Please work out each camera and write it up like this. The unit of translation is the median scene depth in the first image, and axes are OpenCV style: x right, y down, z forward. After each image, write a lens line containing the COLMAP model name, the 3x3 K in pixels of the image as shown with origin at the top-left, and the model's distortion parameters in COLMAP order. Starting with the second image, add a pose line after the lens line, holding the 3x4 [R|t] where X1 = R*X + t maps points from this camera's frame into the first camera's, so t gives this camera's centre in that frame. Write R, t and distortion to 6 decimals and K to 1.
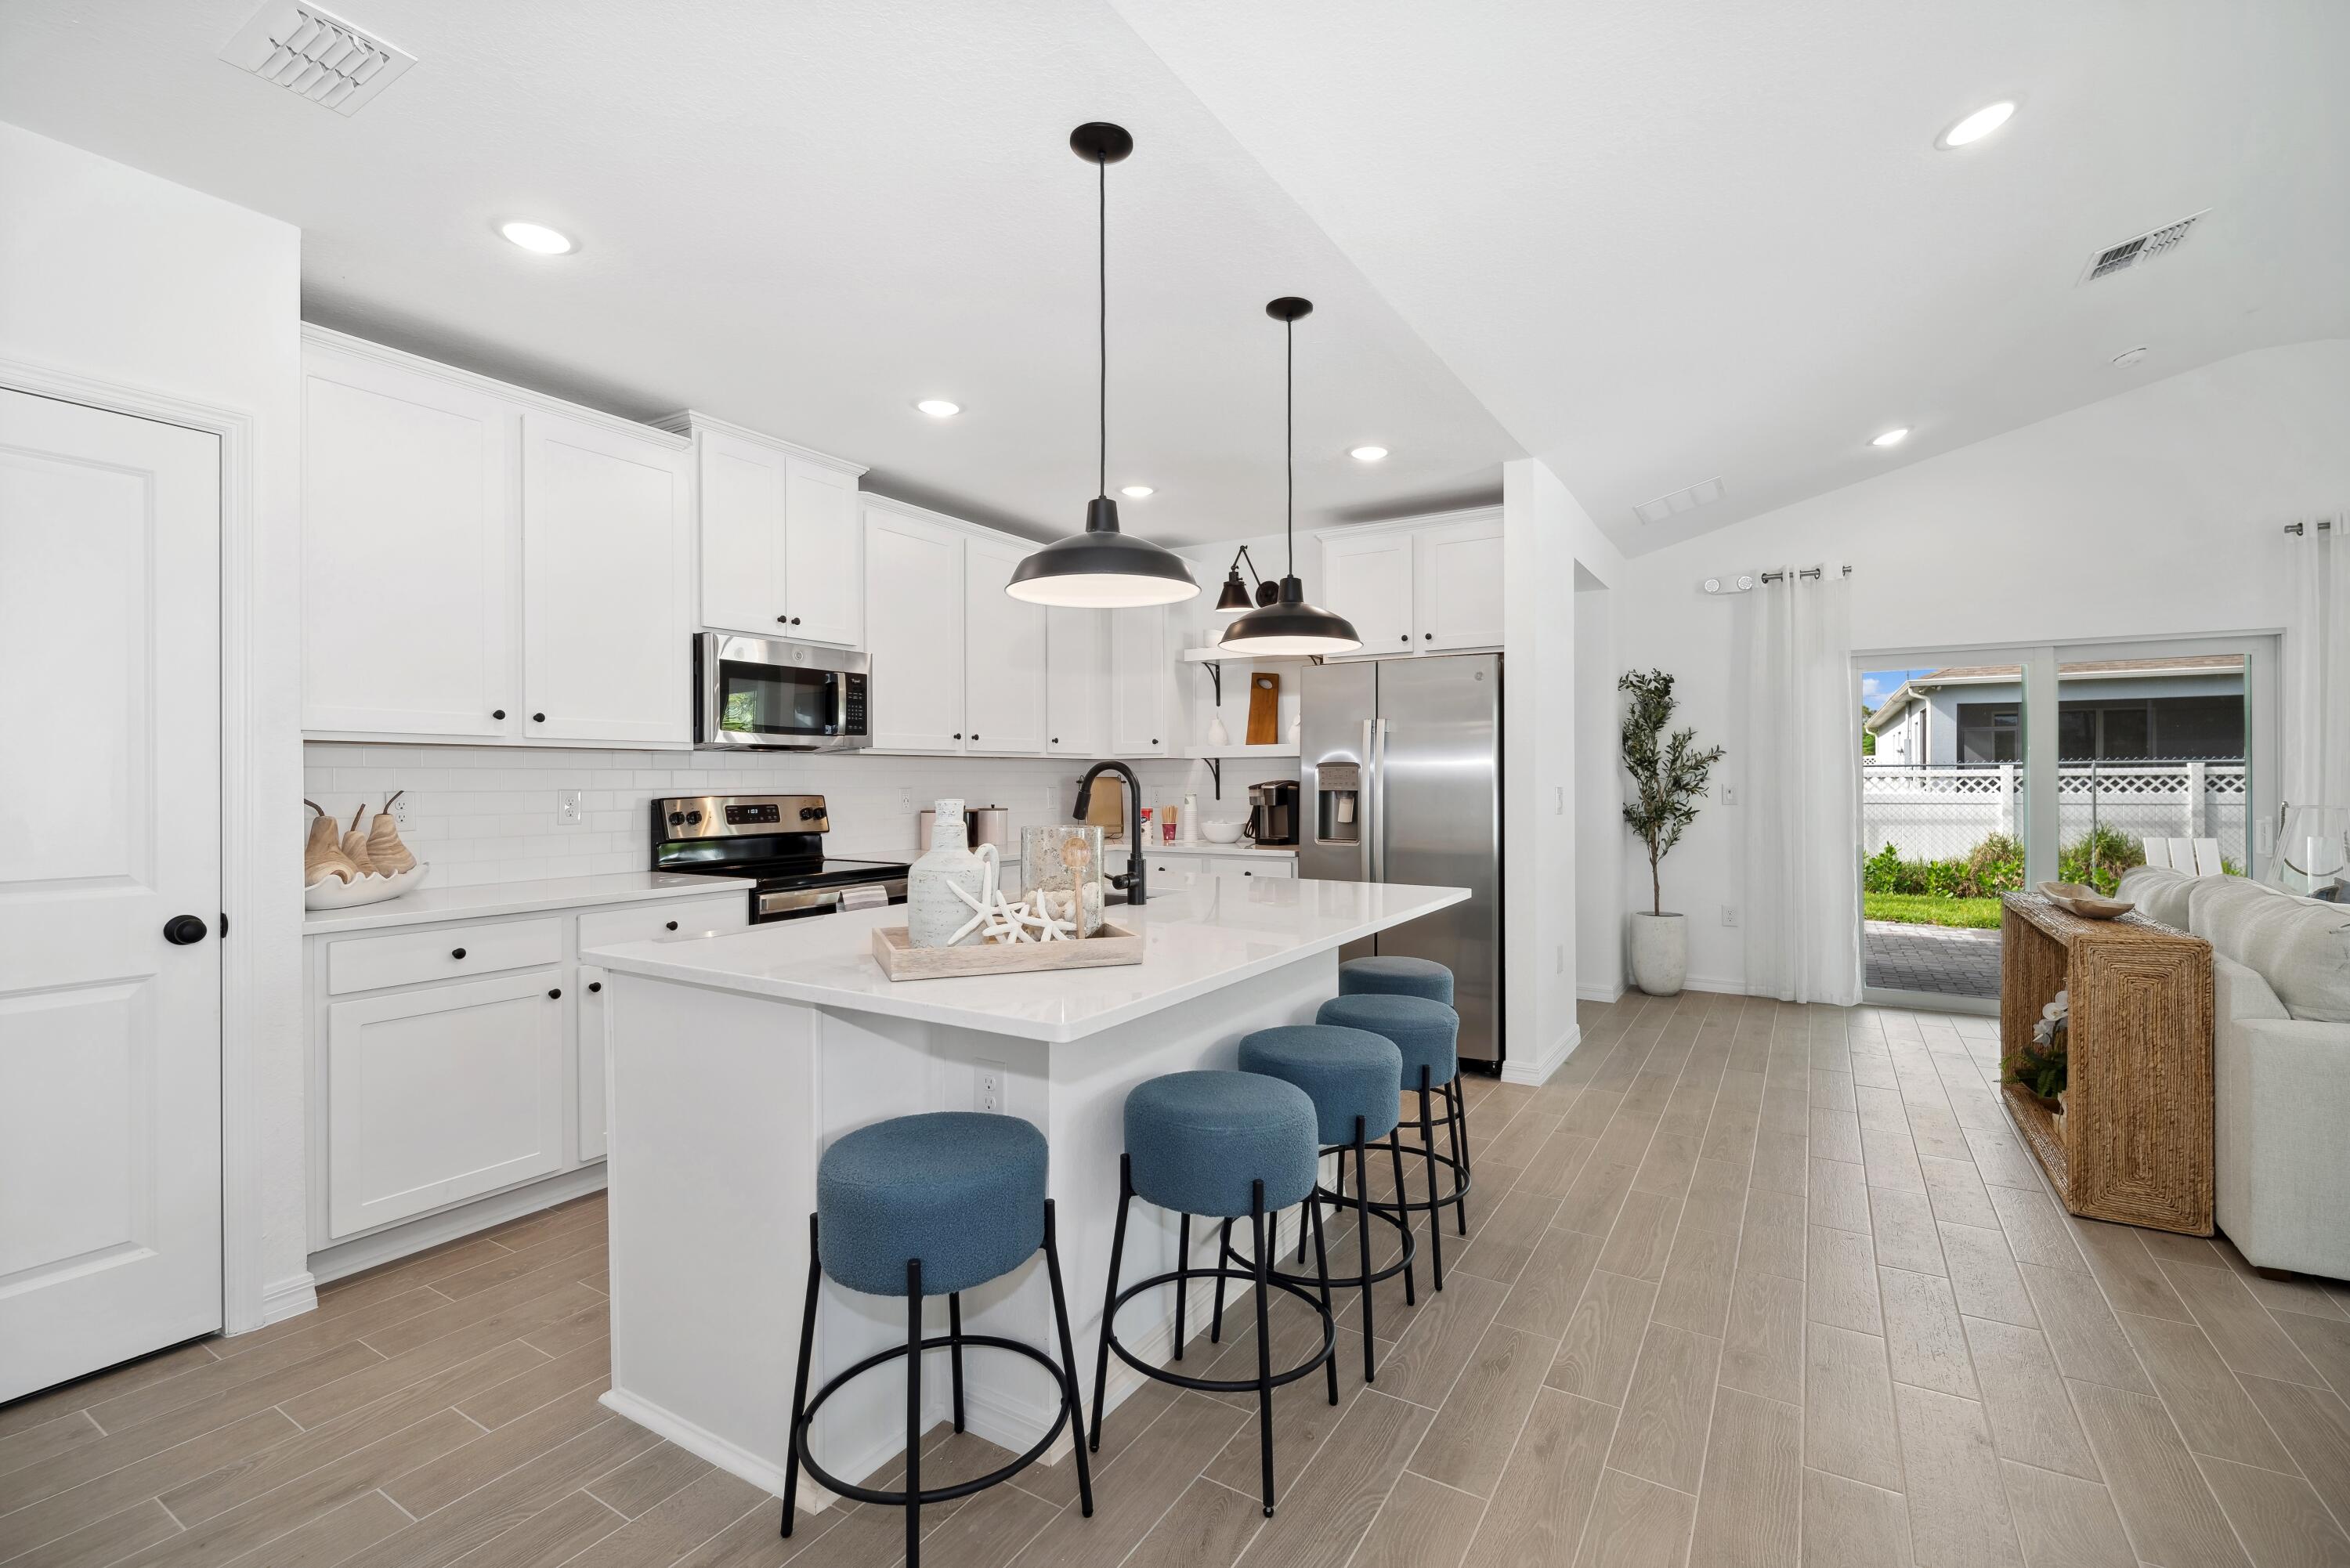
lens RADIAL K [[1038.4, 0, 1181.8], [0, 1038.4, 779.0], [0, 0, 1]] dist [0.001758, -0.000558]
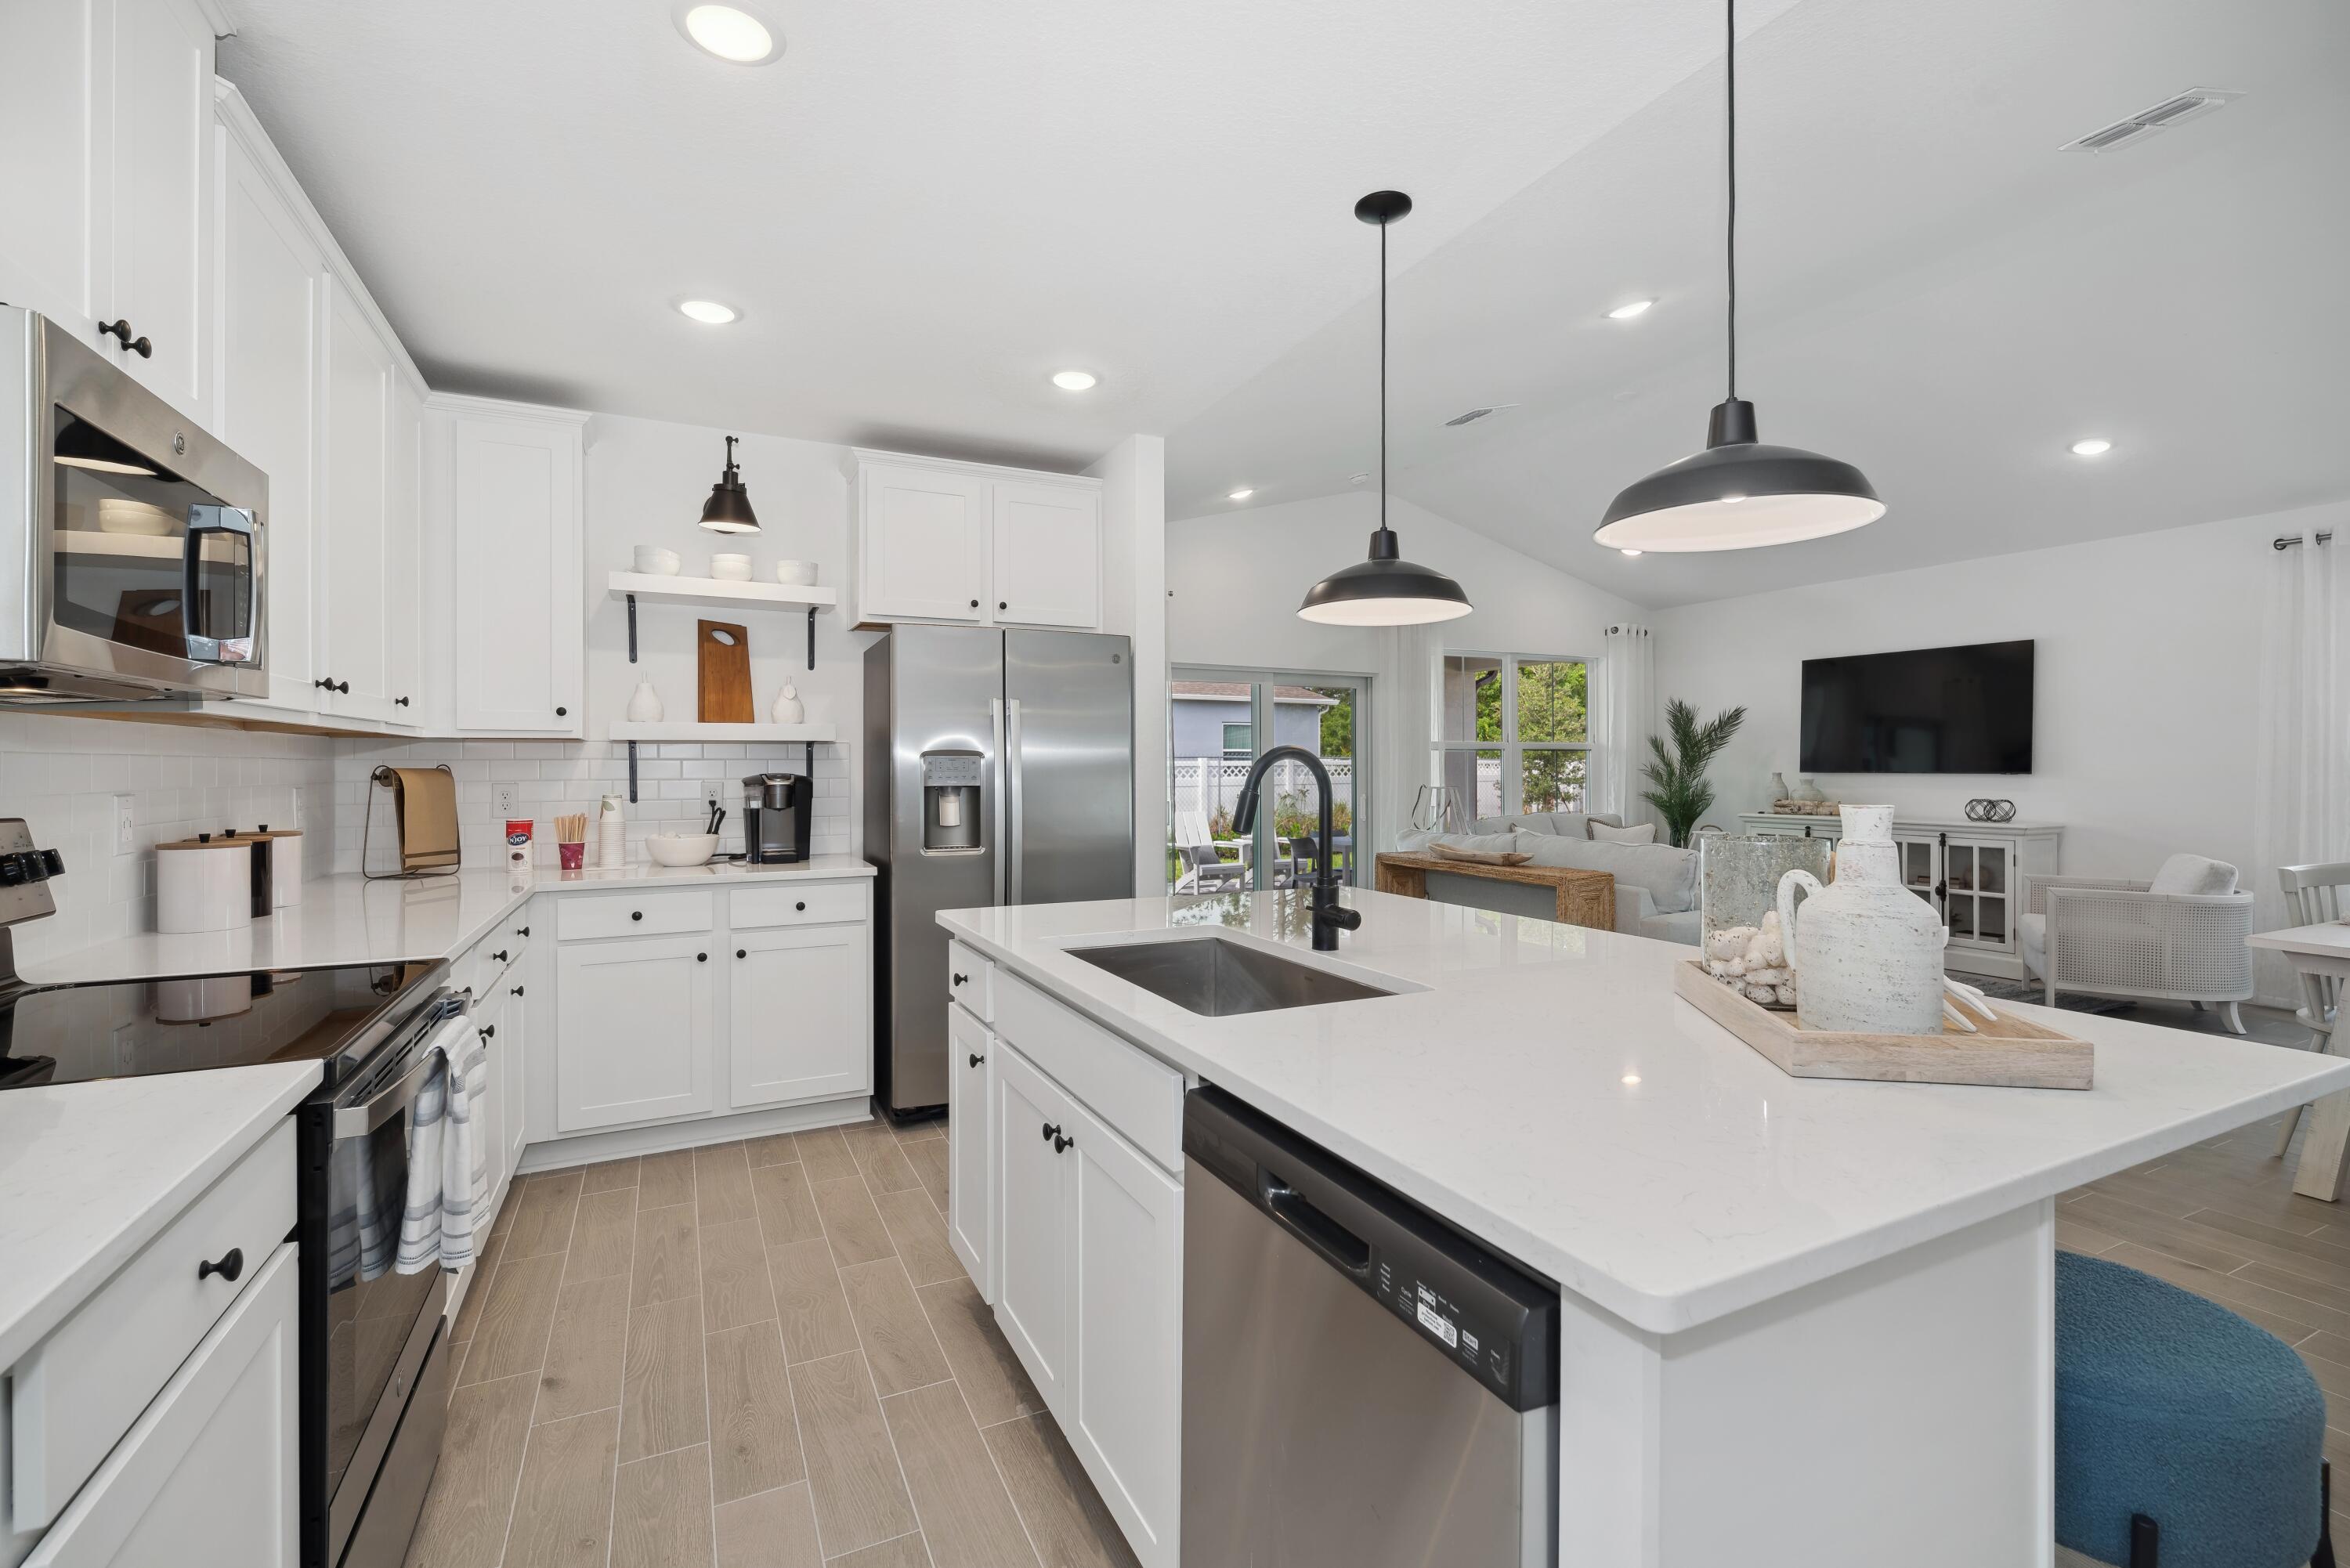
lens RADIAL K [[1038.4, 0, 1181.8], [0, 1038.4, 779.0], [0, 0, 1]] dist [0.001758, -0.000558]
pose [[0.532653, -0.009854, 0.846276, -0.367424], [0.001885, 0.999944, 0.010457, -0.001667], [-0.846332, -0.003974, 0.532641, 0.368286]]
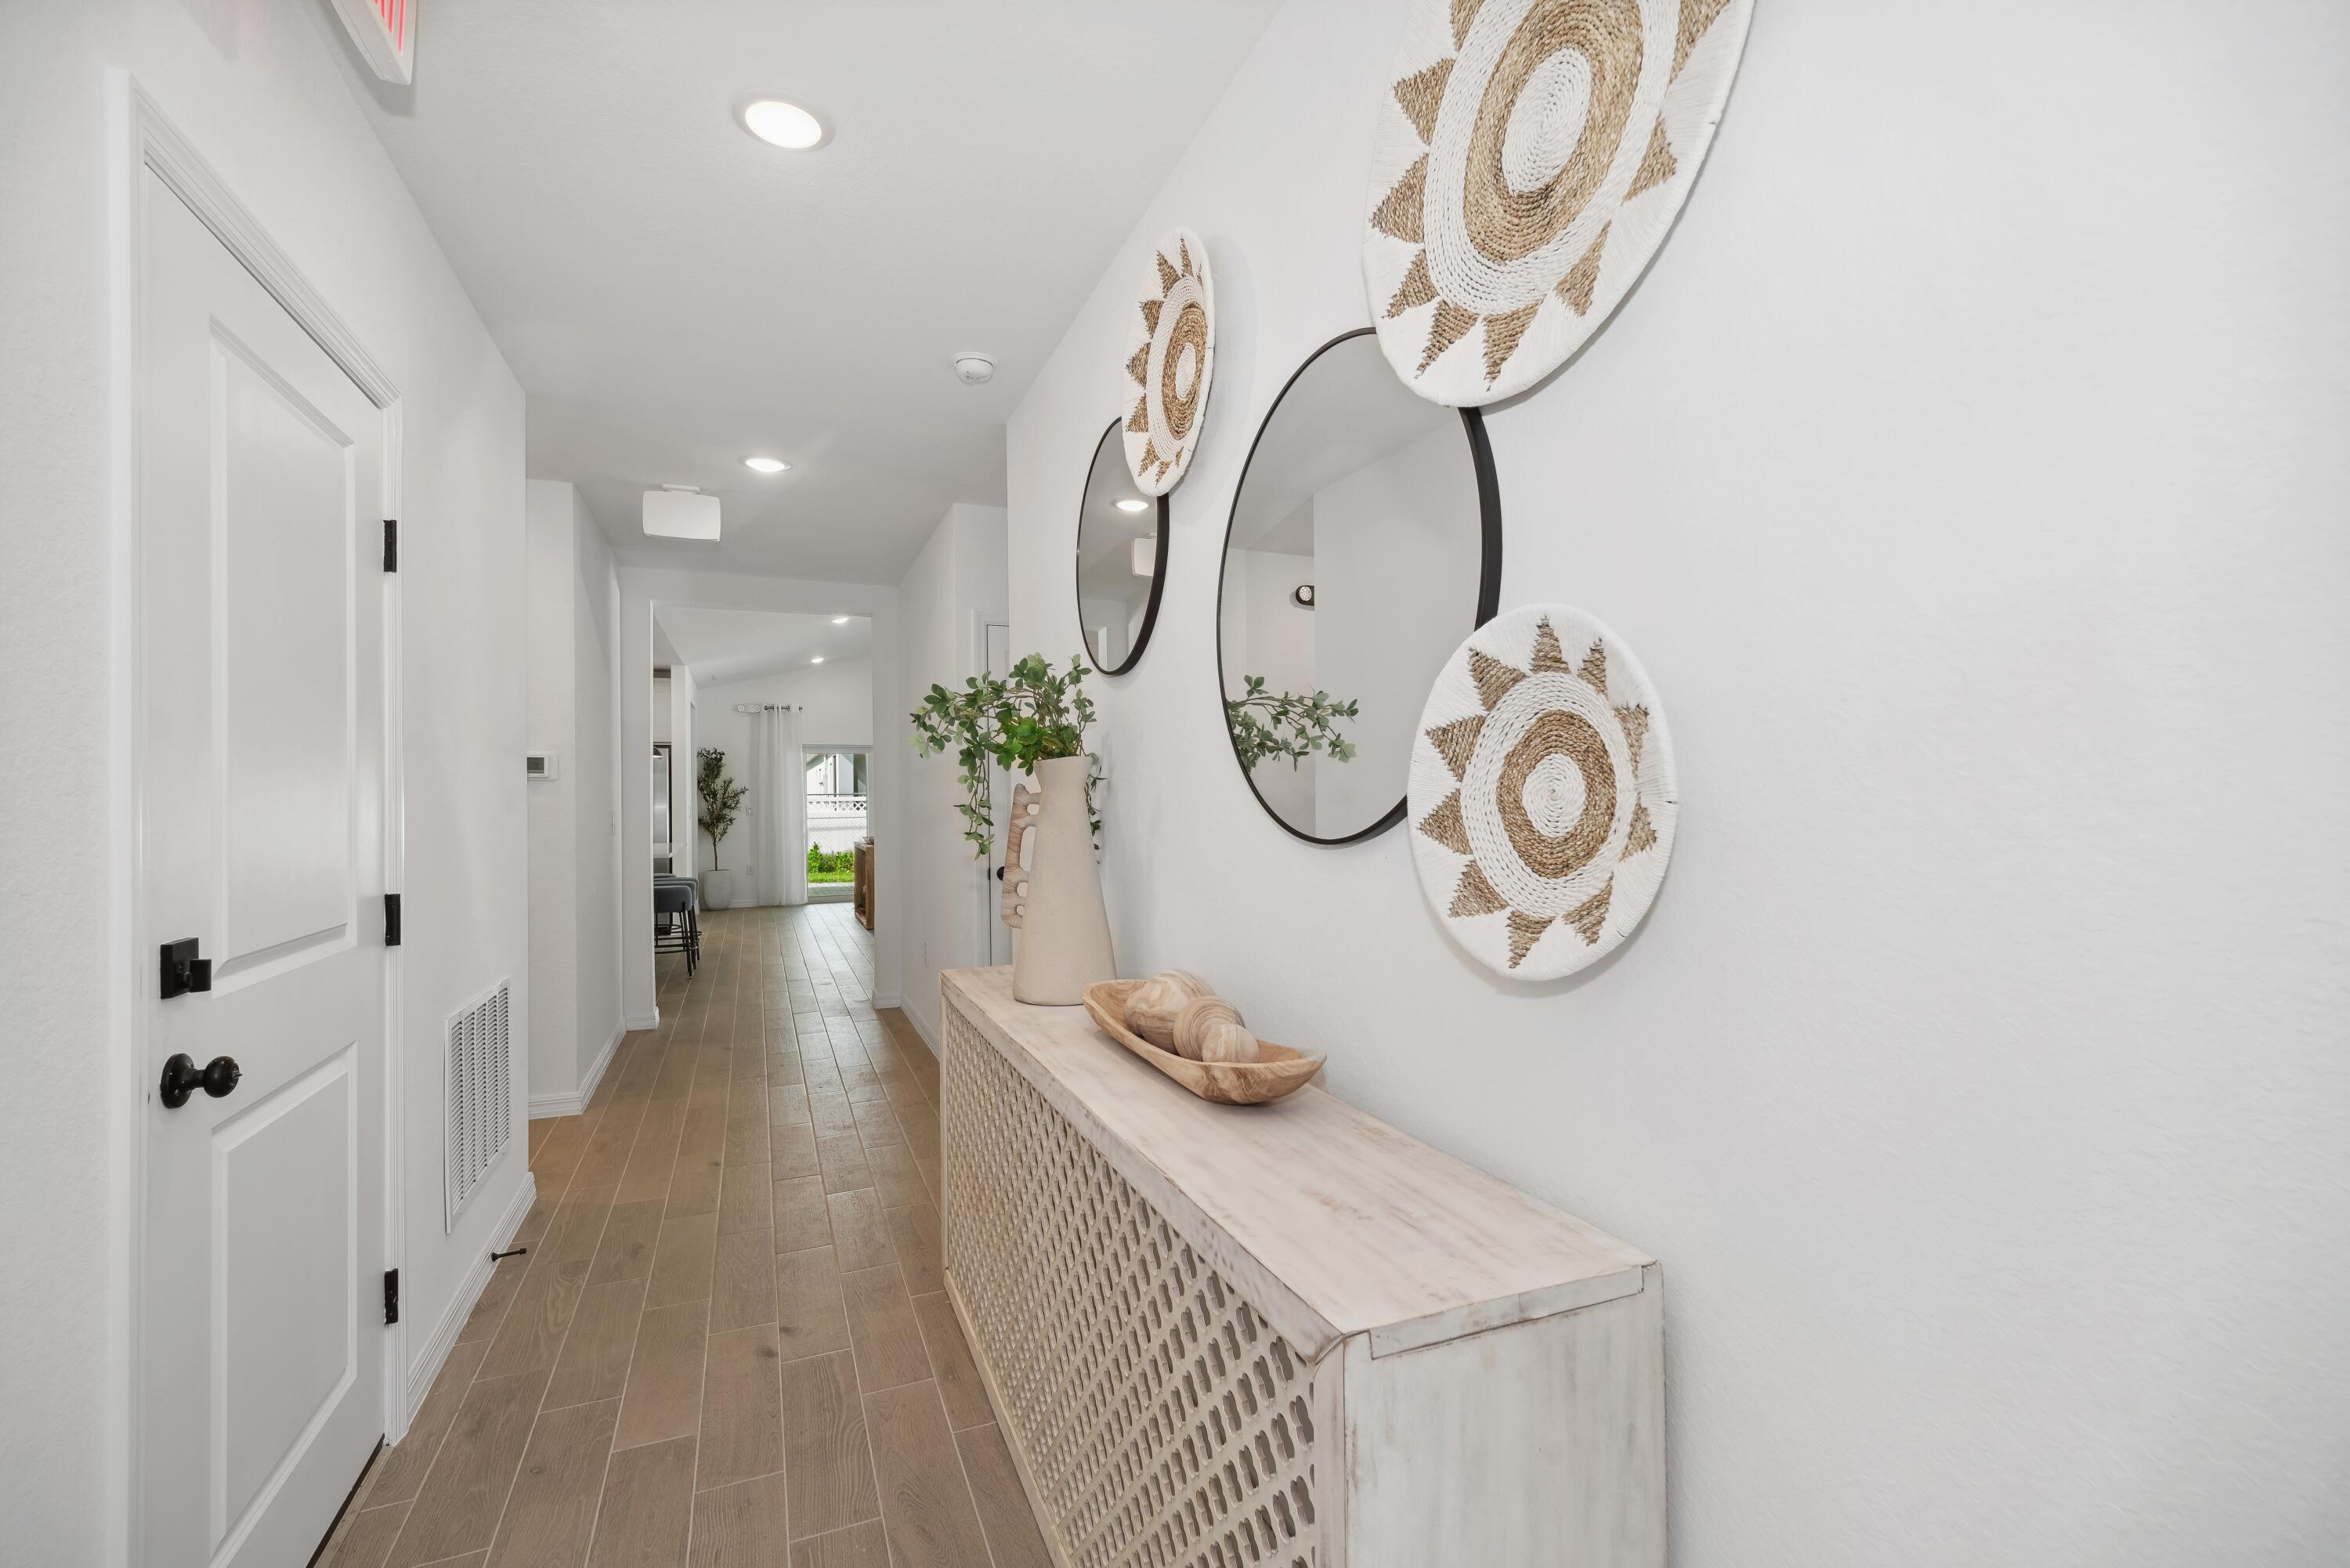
lens RADIAL K [[1038.4, 0, 1181.8], [0, 1038.4, 779.0], [0, 0, 1]] dist [0.001758, -0.000558]
pose [[0.590144, 0.010228, 0.807233, -0.704207], [0.010859, 0.999729, -0.020605, 0.005426], [-0.807225, 0.020926, 0.589873, -1.013632]]
